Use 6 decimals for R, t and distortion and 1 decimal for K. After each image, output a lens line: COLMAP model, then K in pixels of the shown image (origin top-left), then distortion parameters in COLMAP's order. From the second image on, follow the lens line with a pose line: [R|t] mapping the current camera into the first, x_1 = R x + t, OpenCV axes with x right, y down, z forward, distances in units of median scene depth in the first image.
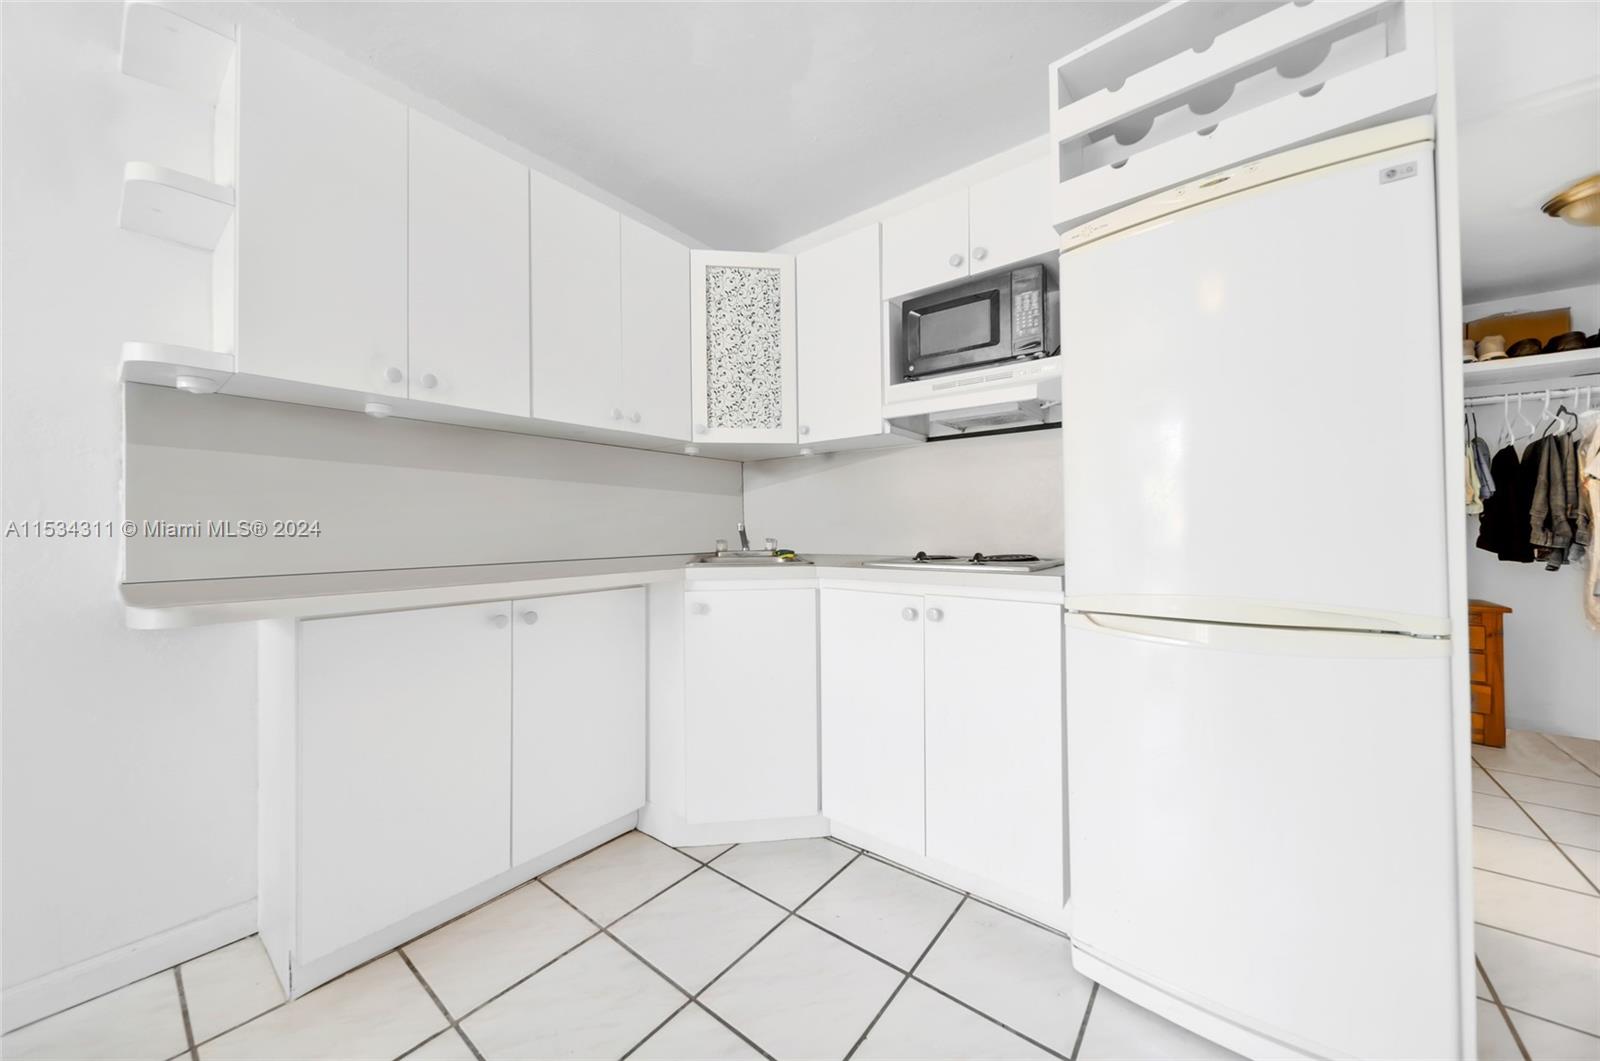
lens RADIAL K [[559.5, 0, 802.0], [0, 559.5, 528.3], [0, 0, 1]] dist [0.000488, -0.000191]
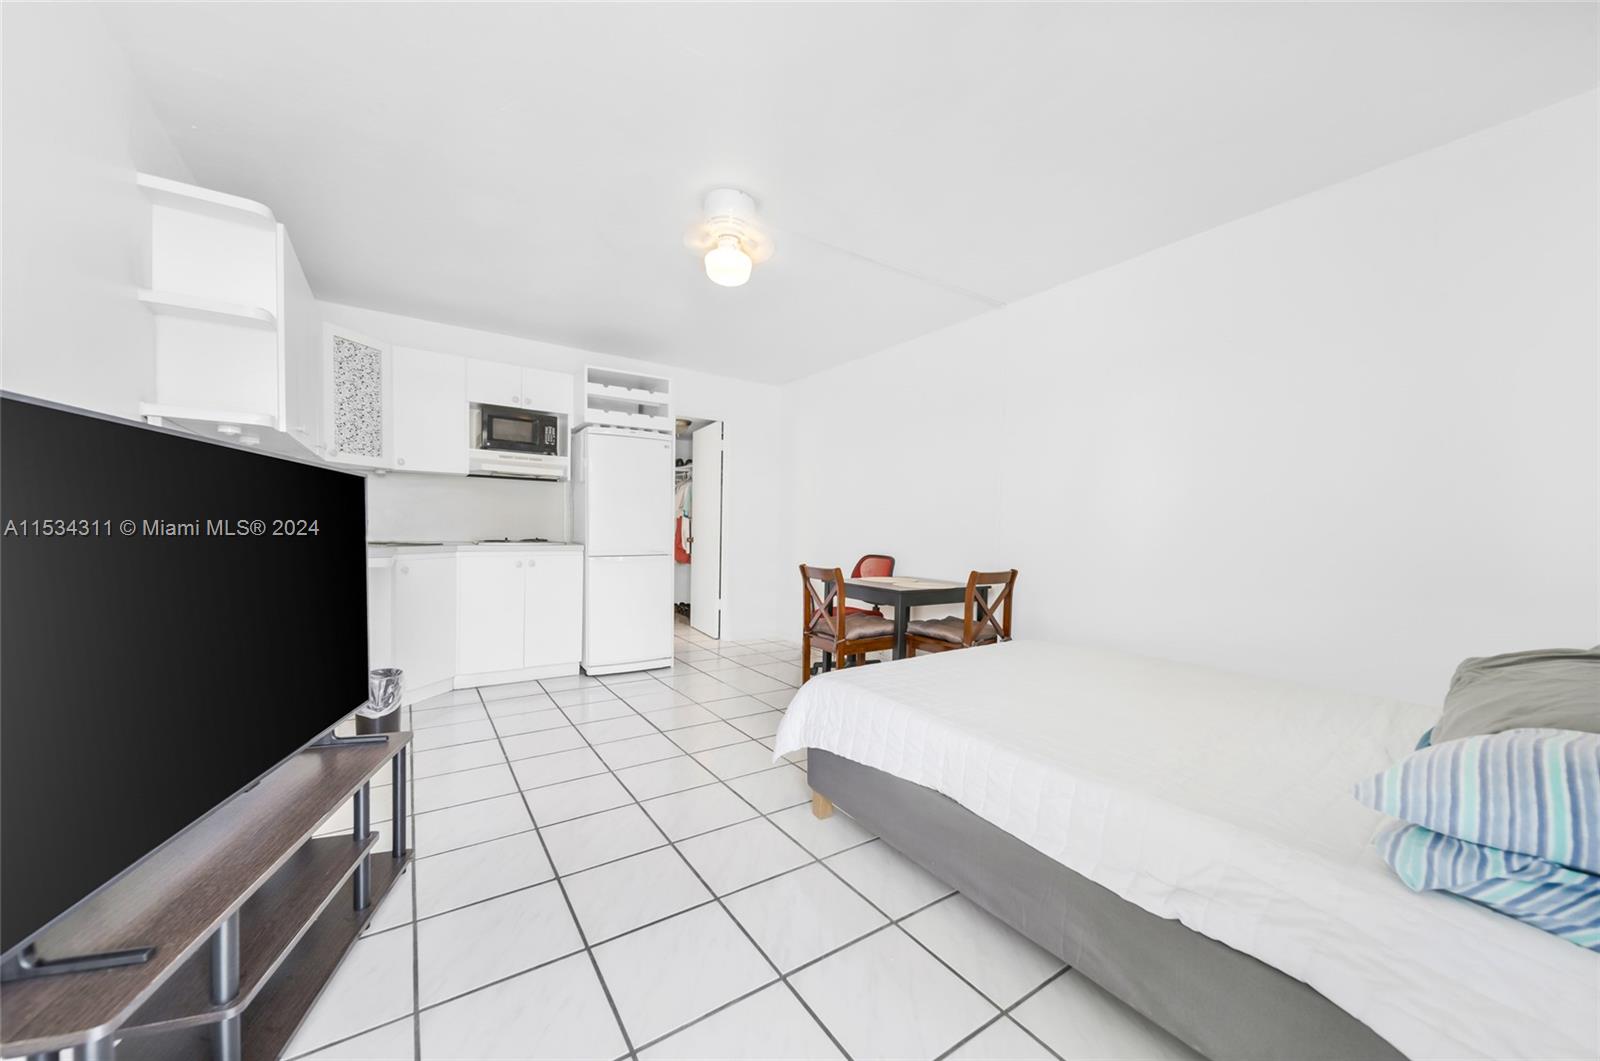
lens RADIAL K [[565.5, 0, 799.5], [0, 565.5, 541.0], [0, 0, 1]] dist [0.002130, 0.000035]
pose [[0.312752, -0.008361, 0.949798, -1.148284], [-0.024036, 0.999571, 0.016714, -0.005886], [-0.949531, -0.028057, 0.312417, -0.561331]]
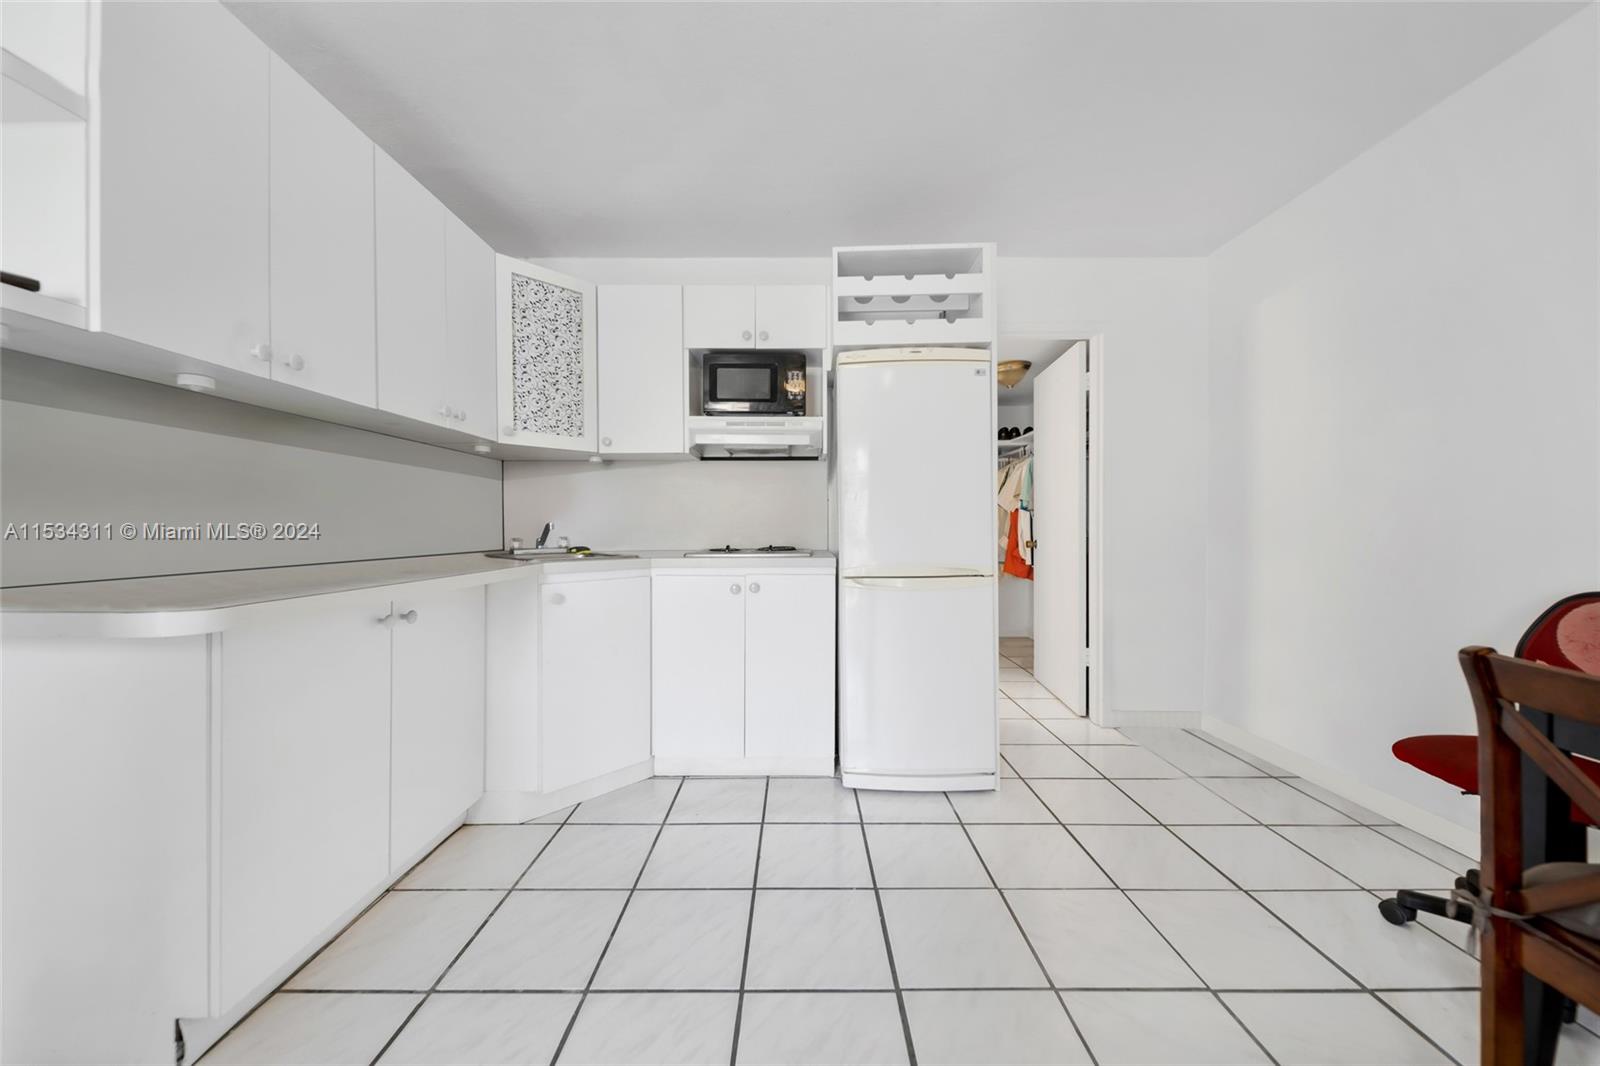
lens RADIAL K [[547.5, 0, 803.1], [0, 547.5, 529.9], [0, 0, 1]] dist [-0.001000, -0.000035]
pose [[0.786922, 0.001712, 0.617050, -0.367385], [-0.005536, 0.999975, 0.004286, -0.001920], [-0.617028, -0.006789, 0.786912, -0.129127]]
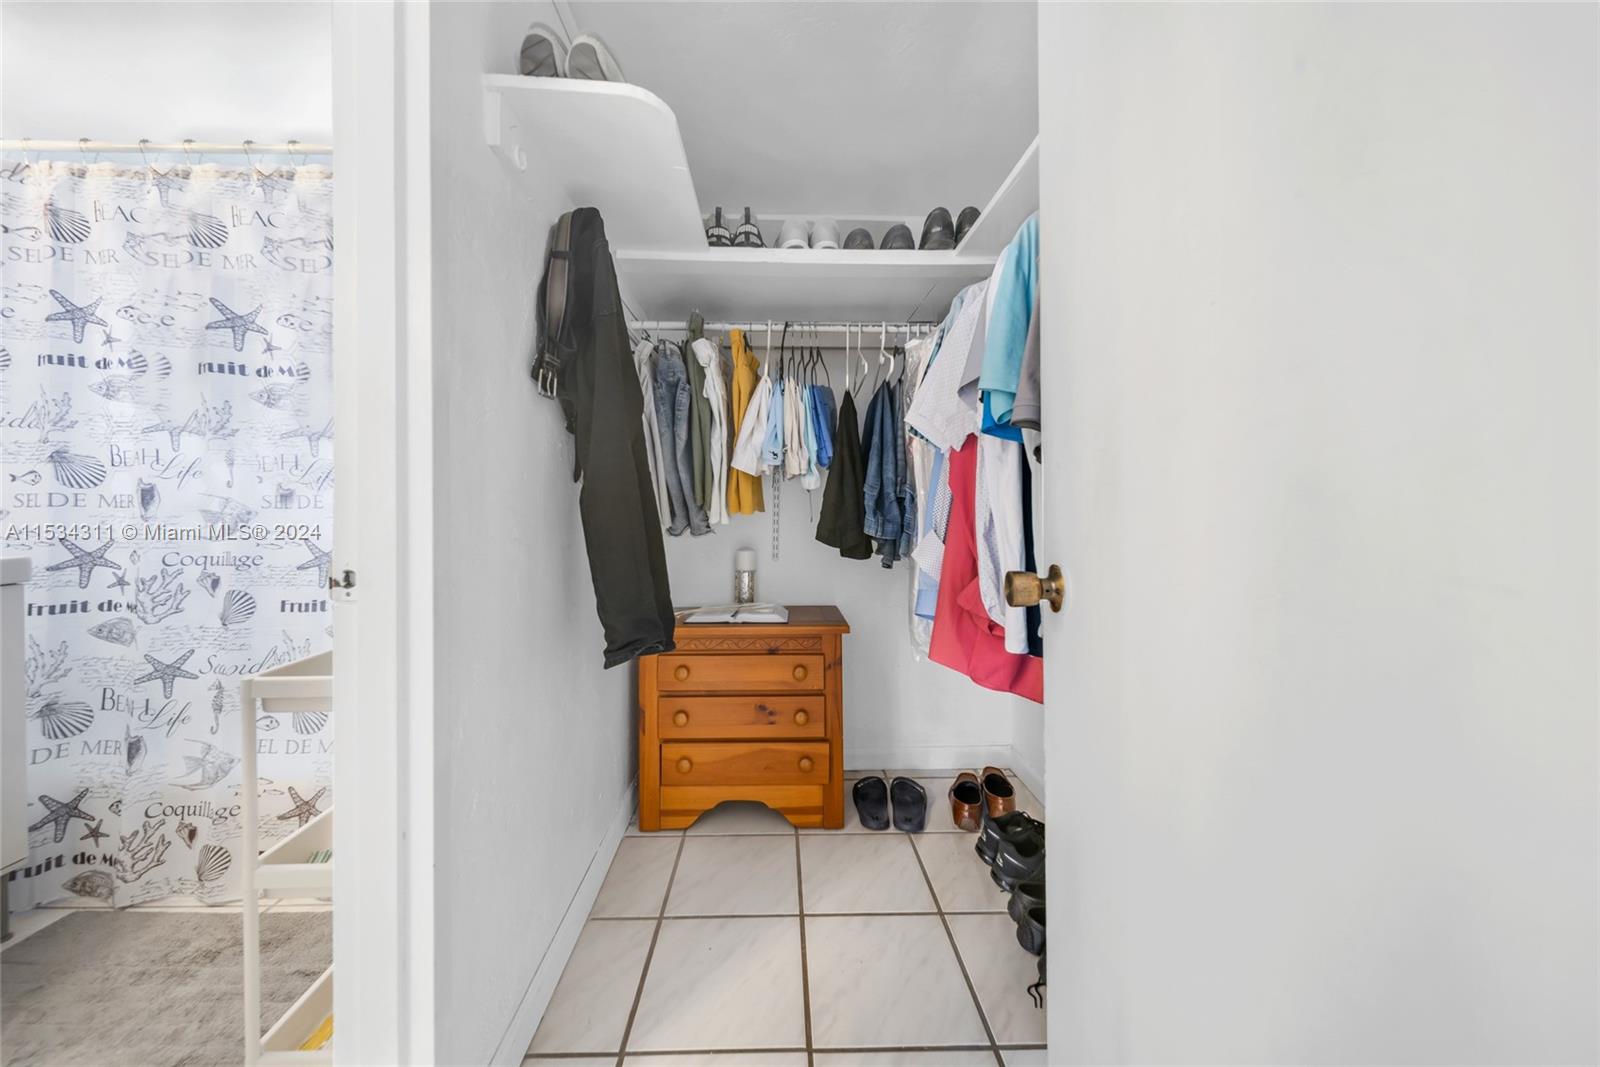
lens RADIAL K [[542.1, 0, 790.2], [0, 542.1, 511.3], [0, 0, 1]] dist [-0.000529, -0.000010]
pose [[0.771399, -0.000275, 0.636351, 0.877523], [0.000338, 1.000000, 0.000022, -0.000066], [-0.636351, 0.000198, 0.771399, 0.591106]]
